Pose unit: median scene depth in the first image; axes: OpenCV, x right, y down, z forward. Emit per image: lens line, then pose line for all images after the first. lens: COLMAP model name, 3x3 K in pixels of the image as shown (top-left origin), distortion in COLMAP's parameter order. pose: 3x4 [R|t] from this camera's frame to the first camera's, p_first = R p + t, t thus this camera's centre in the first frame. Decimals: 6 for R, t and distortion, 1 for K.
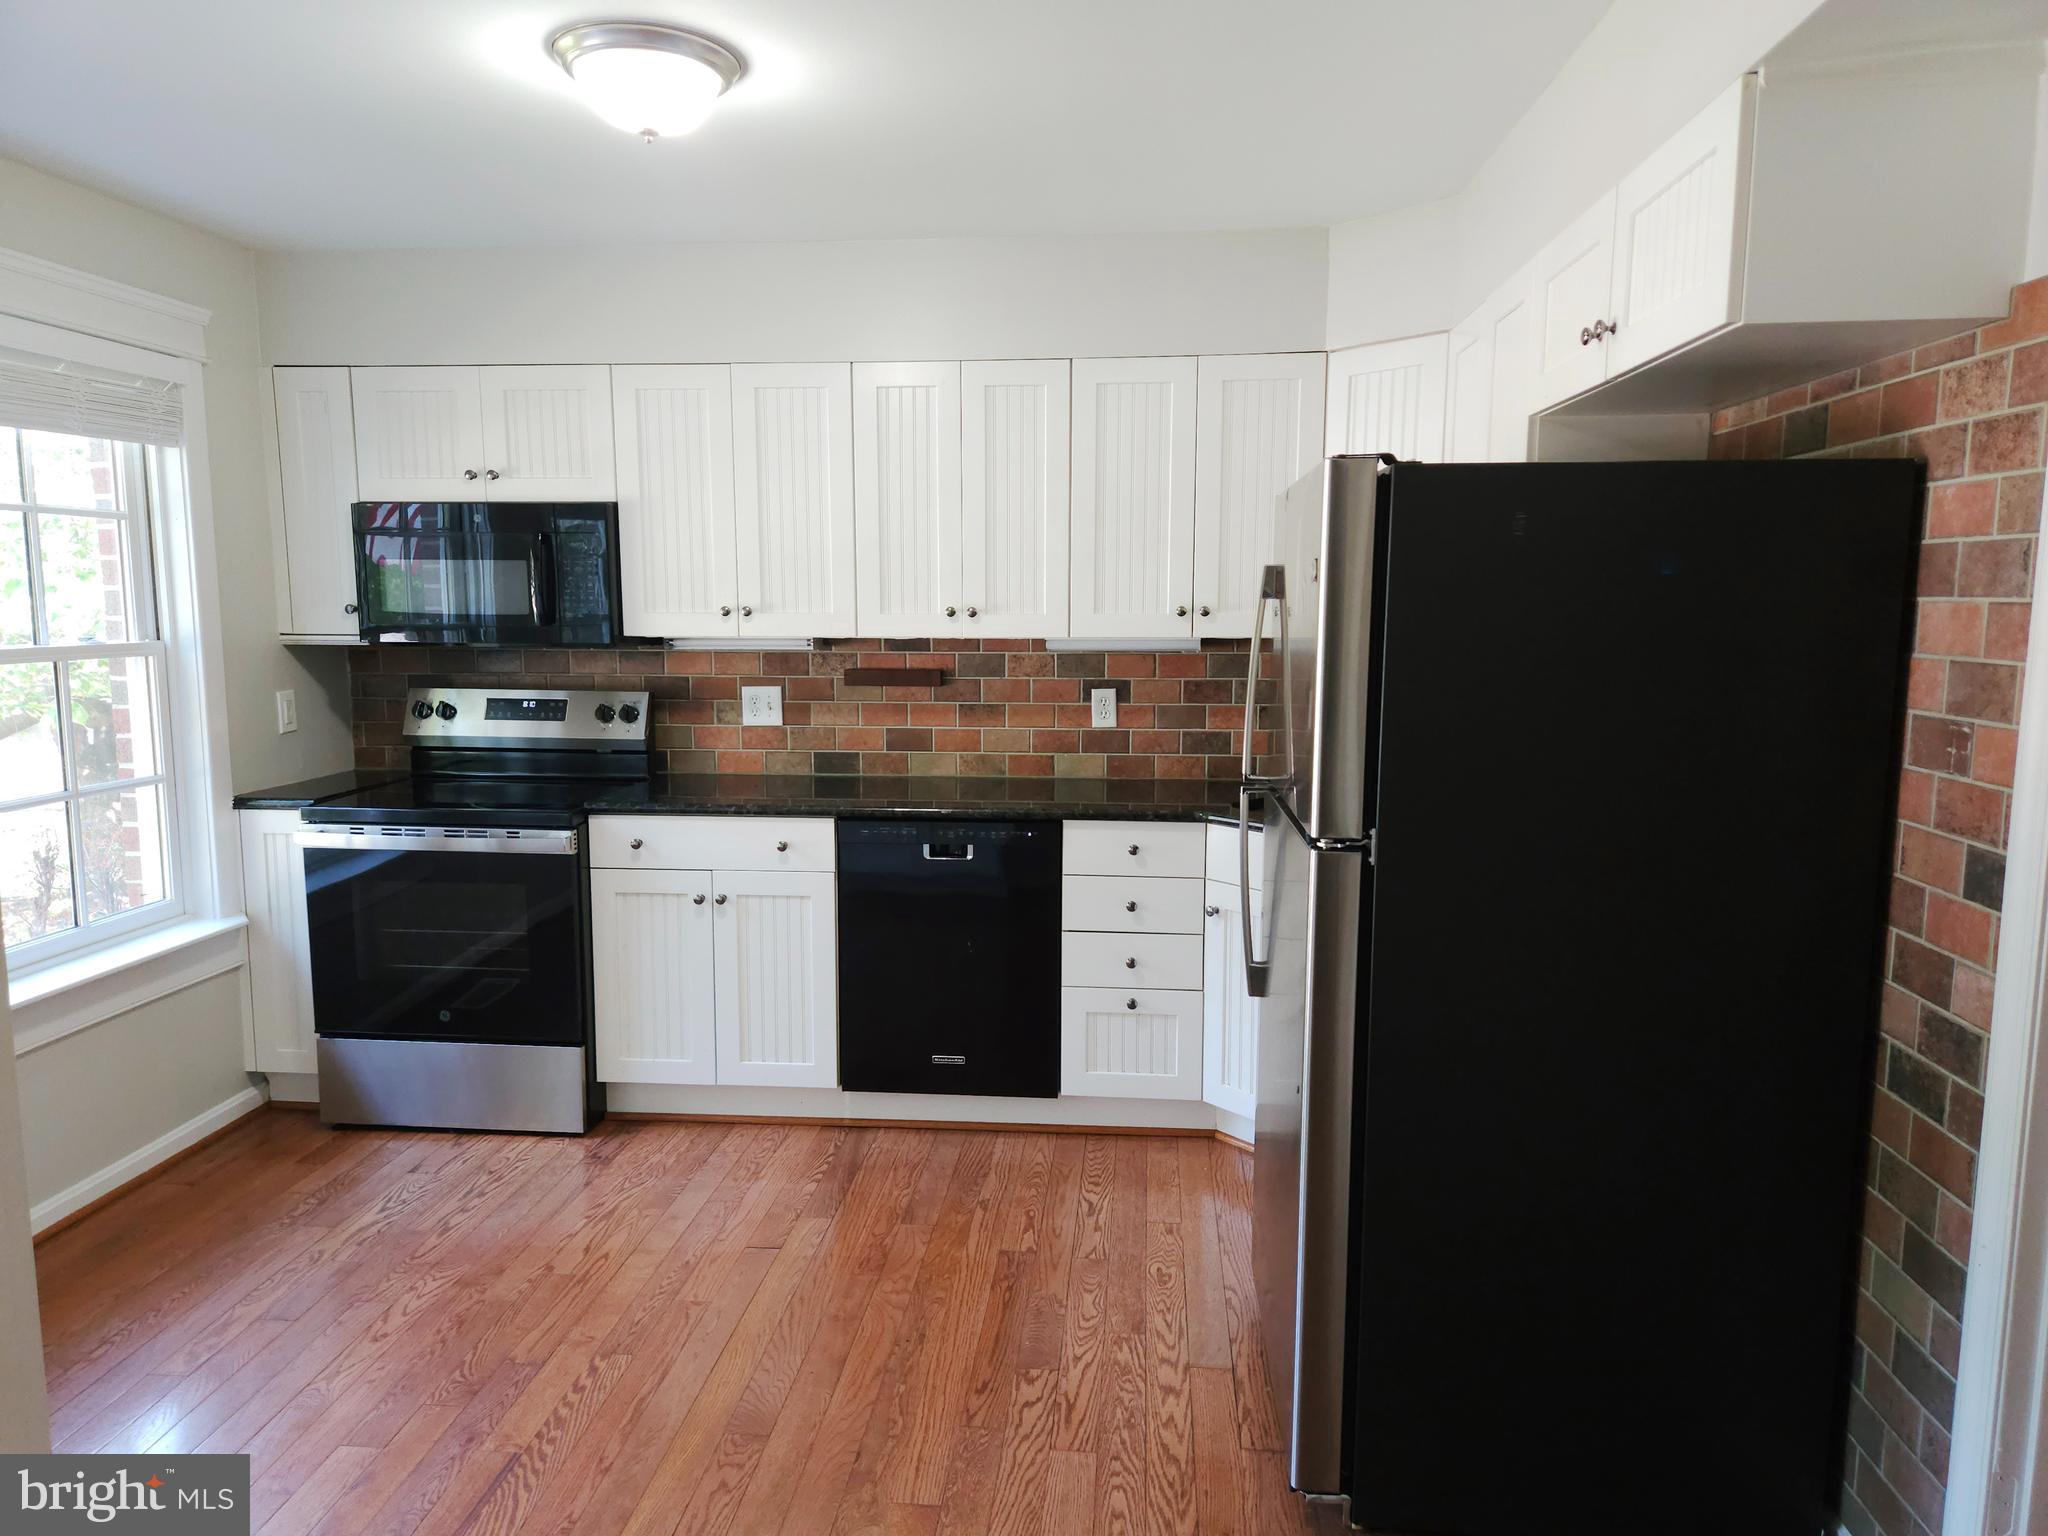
lens RADIAL K [[1374.6, 0, 1021.6], [0, 1374.6, 775.3], [0, 0, 1]] dist [0.037037, -0.004392]
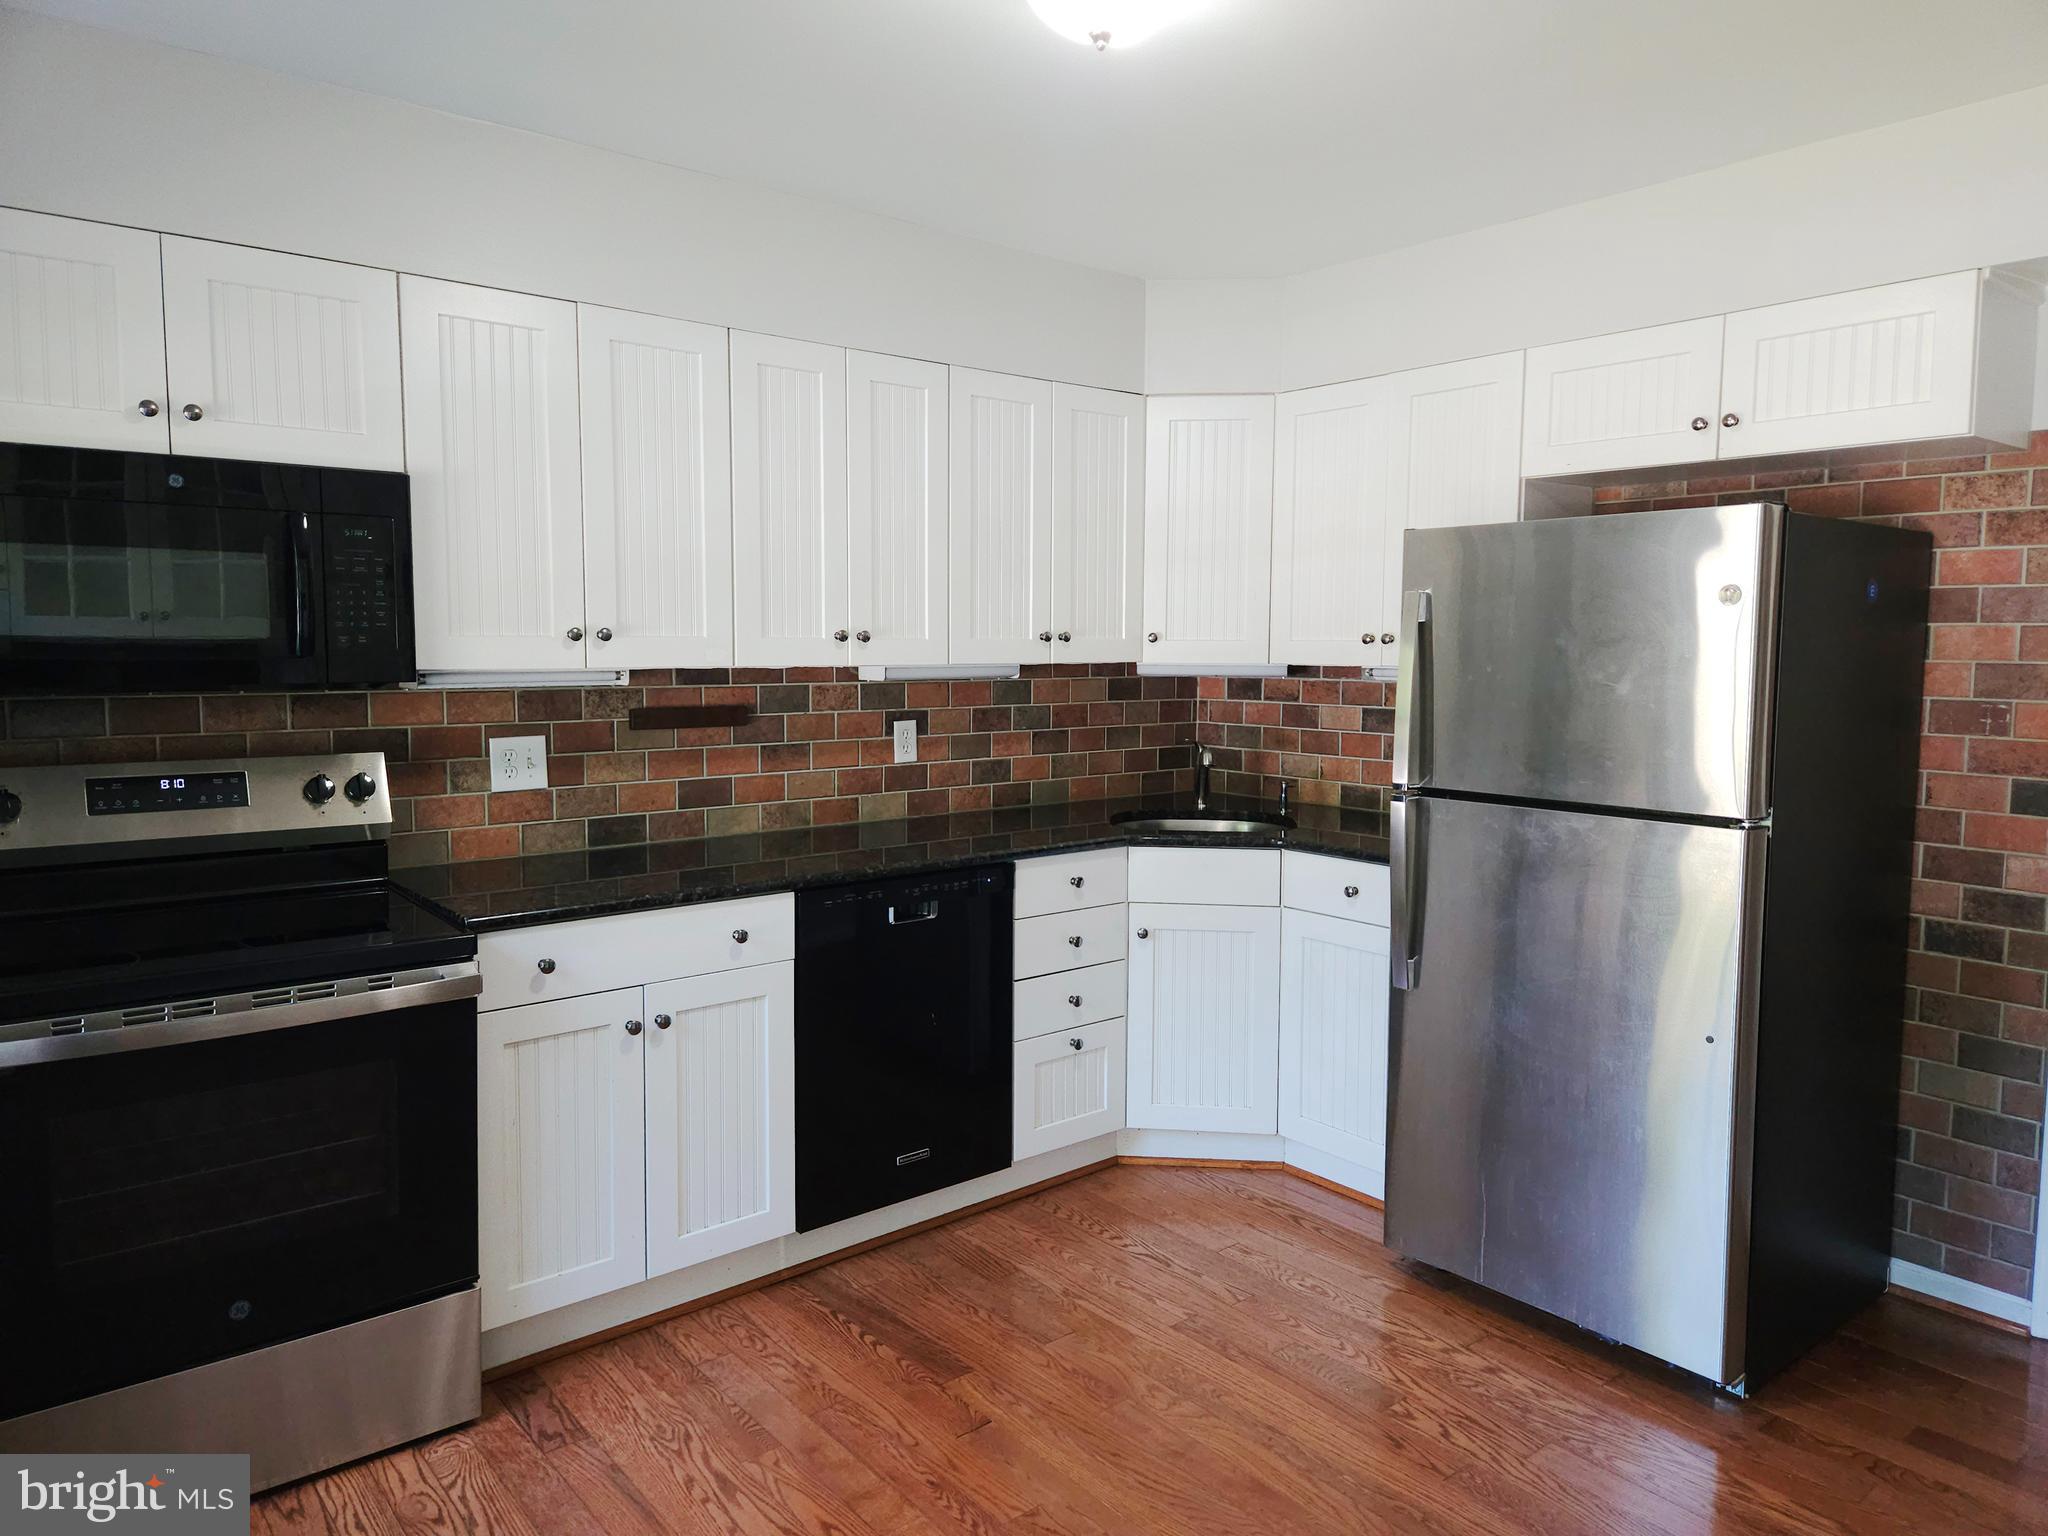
lens RADIAL K [[1374.6, 0, 1024.4], [0, 1374.6, 754.0], [0, 0, 1]] dist [0.037037, -0.004392]
pose [[0.705216, -0.057861, 0.706627, -0.576175], [0.085895, 0.996296, -0.004144, -0.032278], [-0.703770, 0.063618, 0.707574, 0.316605]]
